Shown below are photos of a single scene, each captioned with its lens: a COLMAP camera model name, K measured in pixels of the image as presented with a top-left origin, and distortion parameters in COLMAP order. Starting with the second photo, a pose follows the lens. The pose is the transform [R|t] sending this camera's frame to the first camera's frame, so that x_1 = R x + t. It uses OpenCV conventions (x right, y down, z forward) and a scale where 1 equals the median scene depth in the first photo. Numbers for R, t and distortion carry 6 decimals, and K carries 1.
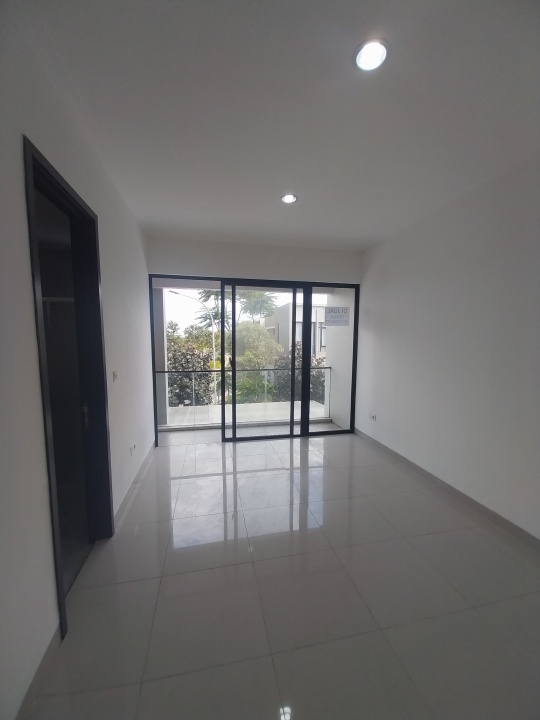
lens RADIAL K [[283.6, 0, 268.0], [0, 283.6, 368.9], [0, 0, 1]] dist [0.024253, -0.015585]
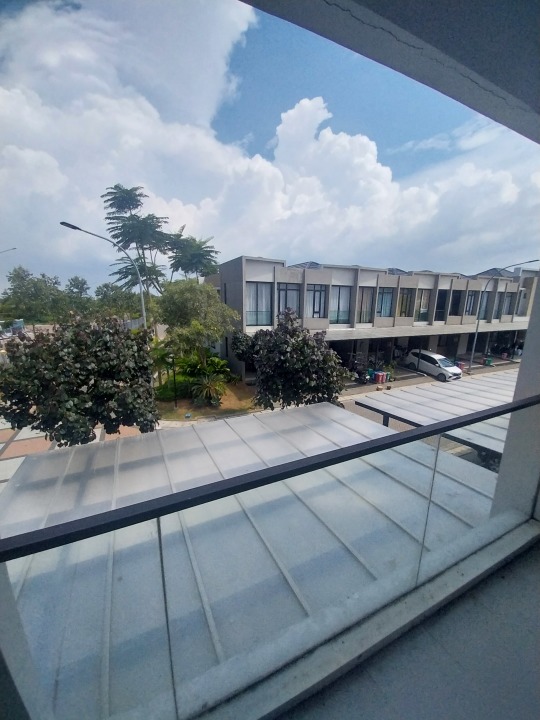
lens RADIAL K [[283.6, 0, 268.0], [0, 283.6, 368.9], [0, 0, 1]] dist [0.024253, -0.015585]
pose [[0.970996, -0.048486, 0.234129, -0.049786], [0.019102, 0.991824, 0.126175, -0.019853], [-0.238332, -0.118043, 0.963983, 0.175307]]
